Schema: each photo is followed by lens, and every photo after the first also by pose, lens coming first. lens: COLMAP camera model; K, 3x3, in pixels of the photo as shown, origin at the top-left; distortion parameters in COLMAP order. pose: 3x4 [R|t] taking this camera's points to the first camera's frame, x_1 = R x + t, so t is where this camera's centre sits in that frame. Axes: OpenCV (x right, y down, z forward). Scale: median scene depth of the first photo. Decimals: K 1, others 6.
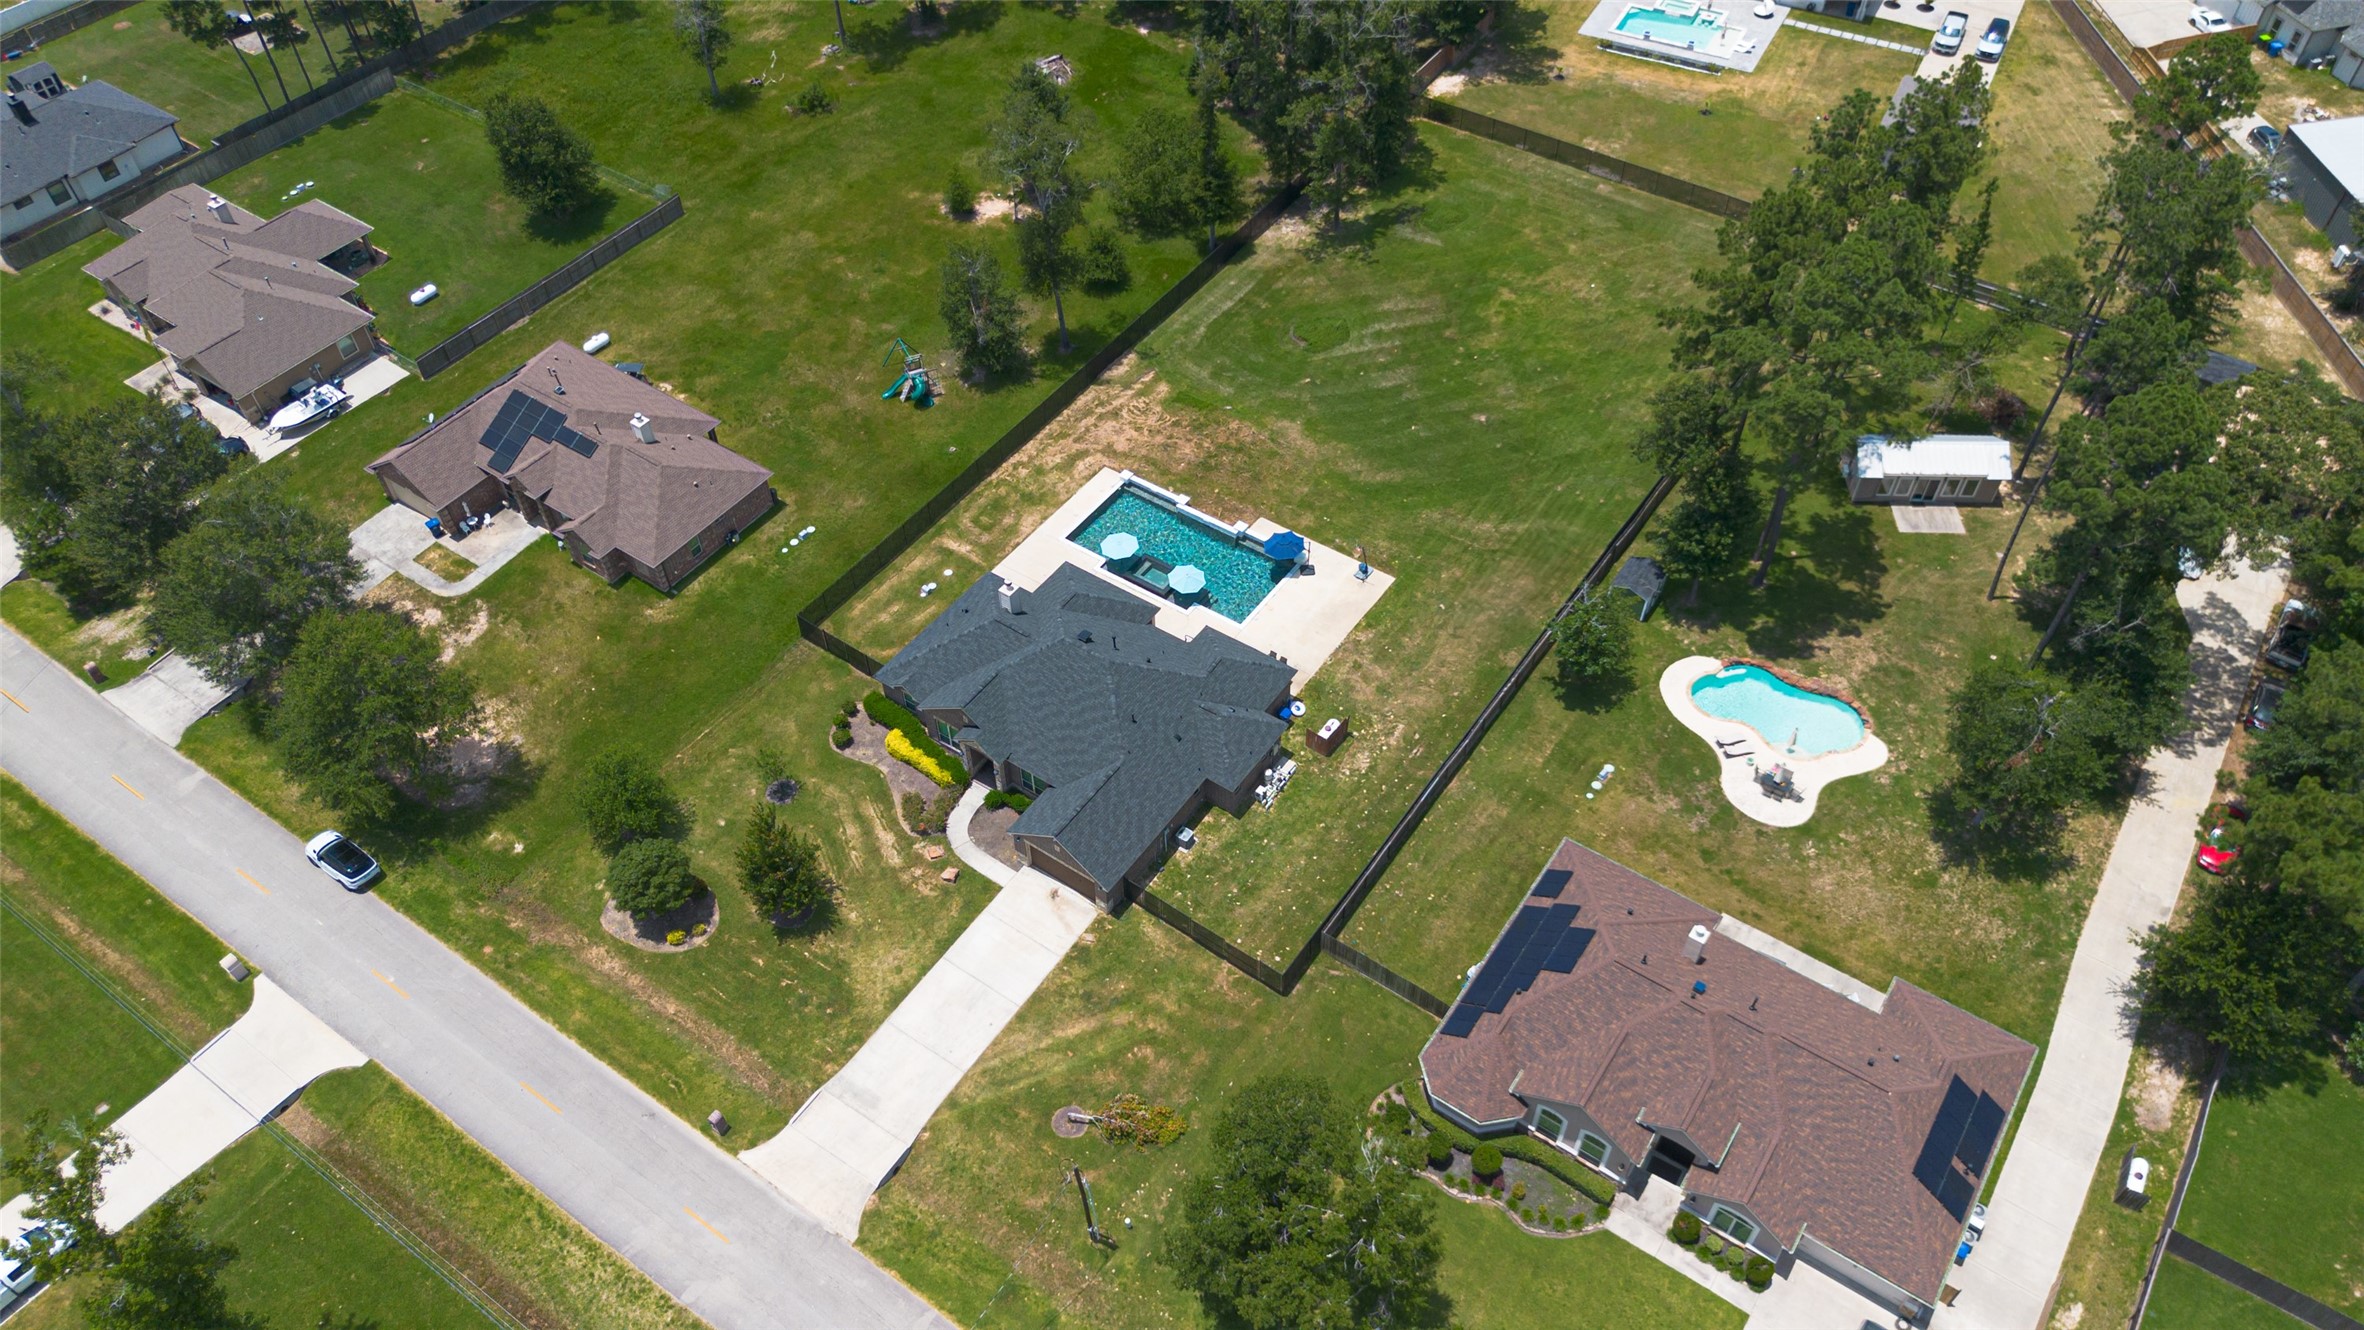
lens RADIAL K [[1680.6, 0, 1182.0], [0, 1680.6, 665.0], [0, 0, 1]] dist [0.096555, -0.128501]
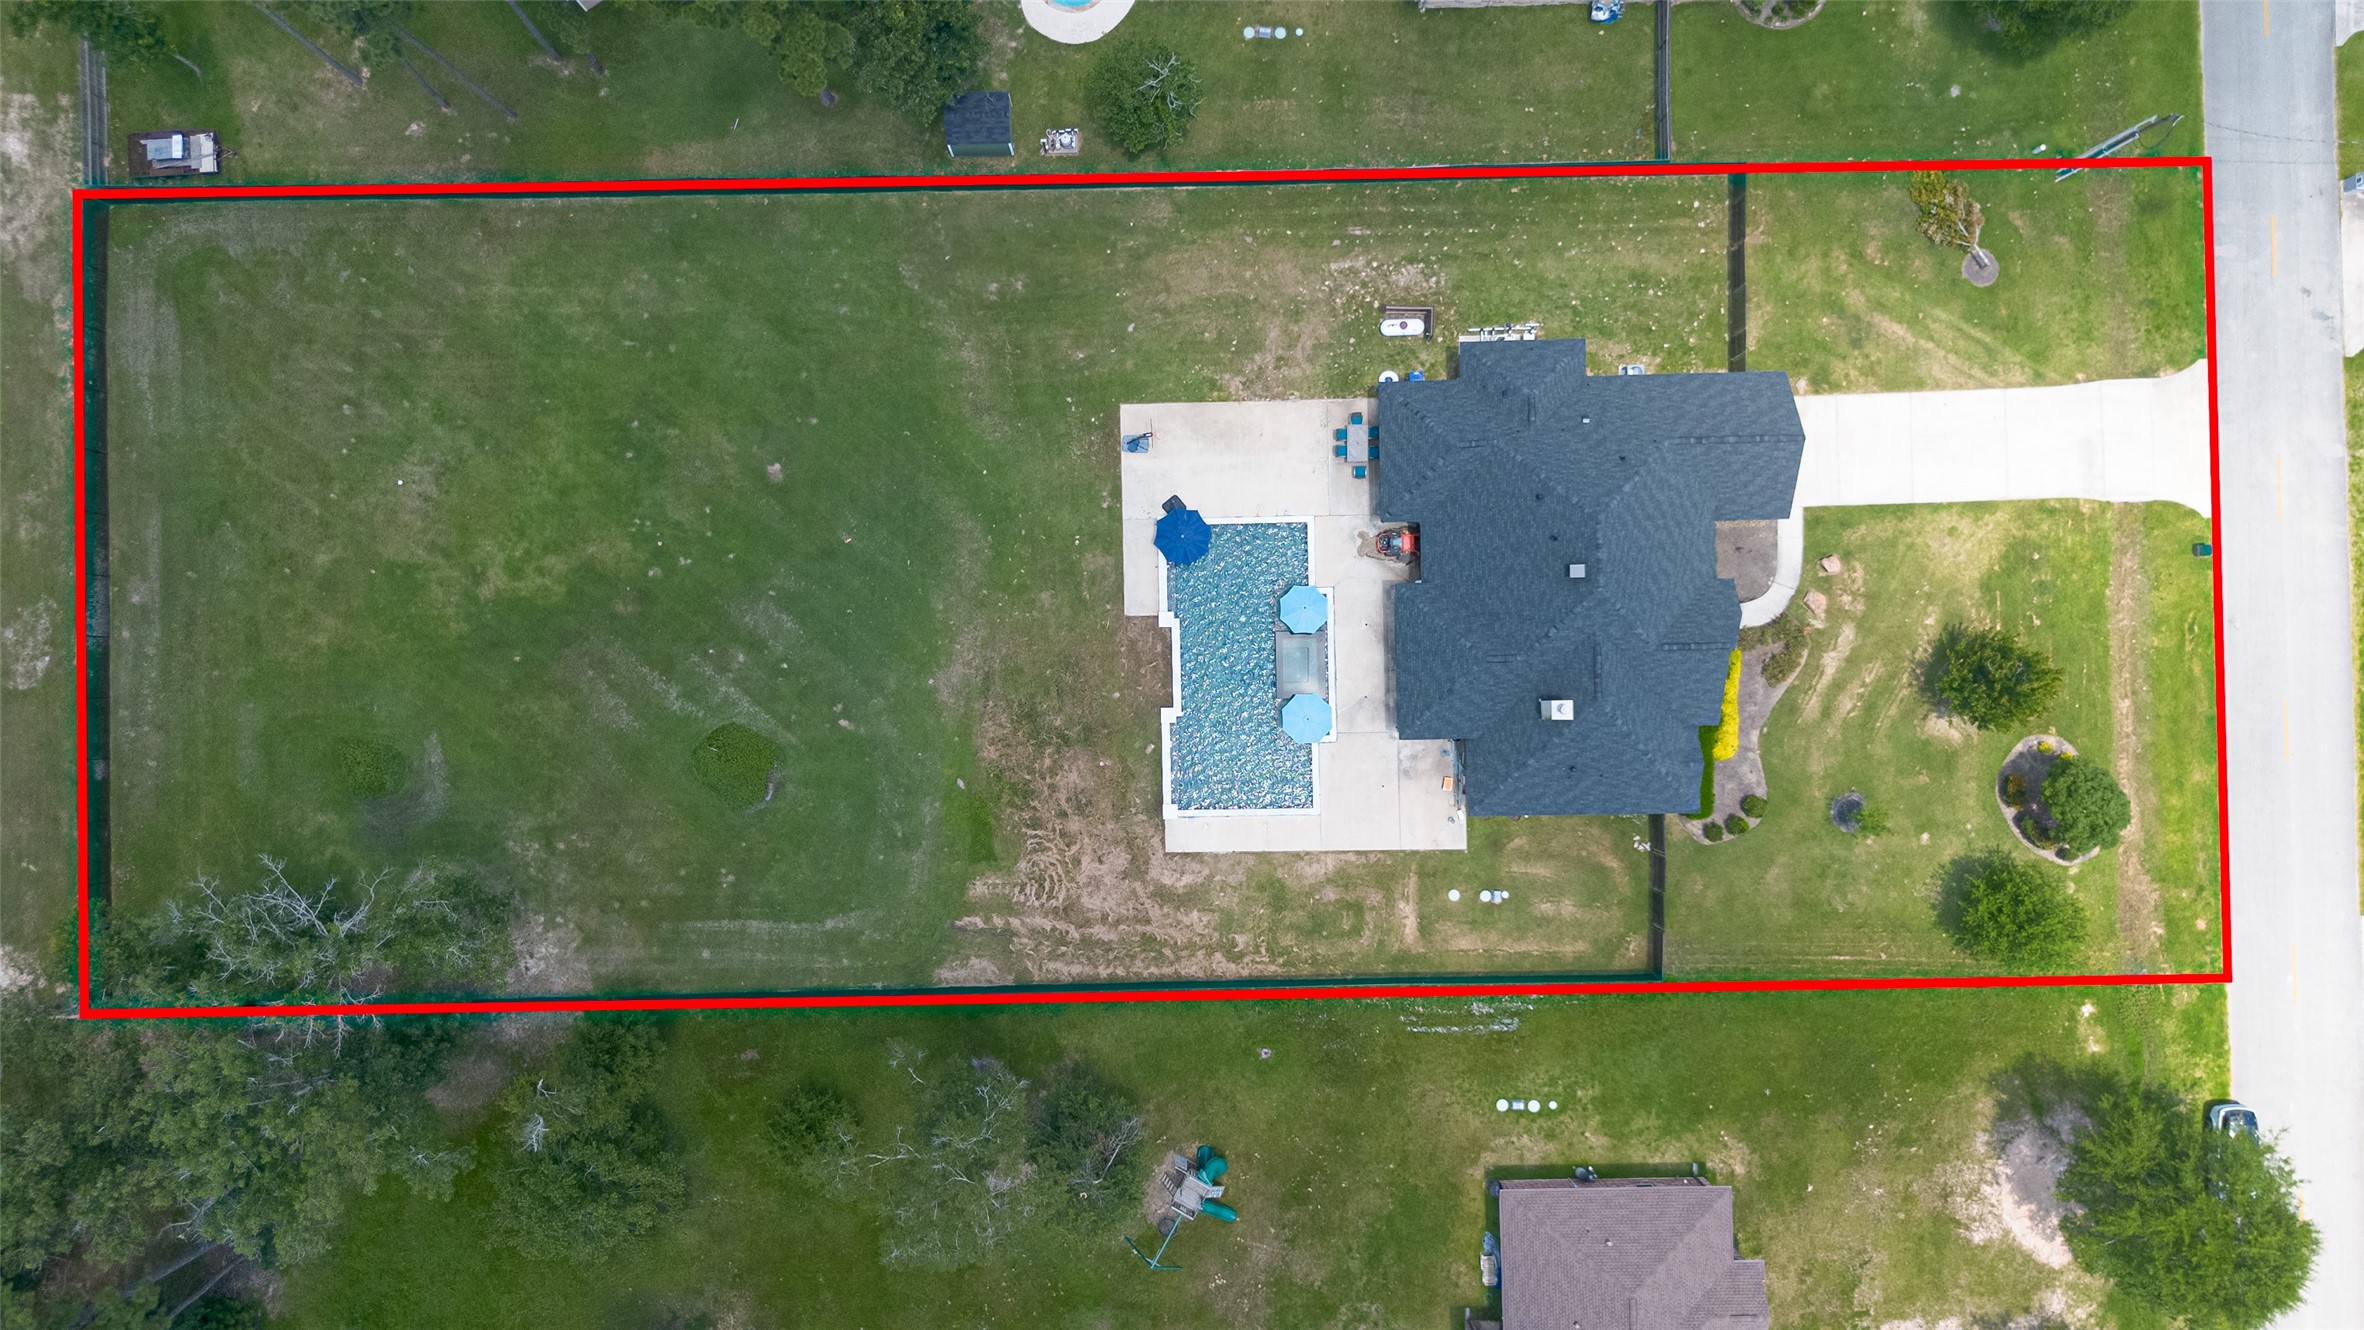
lens RADIAL K [[1680.6, 0, 1182.0], [0, 1680.6, 665.0], [0, 0, 1]] dist [0.096555, -0.128501]
pose [[-0.587873, -0.808255, 0.033592, -0.010559], [0.612768, -0.417810, 0.670784, -0.609811], [-0.528130, 0.414920, 0.740892, 0.480495]]
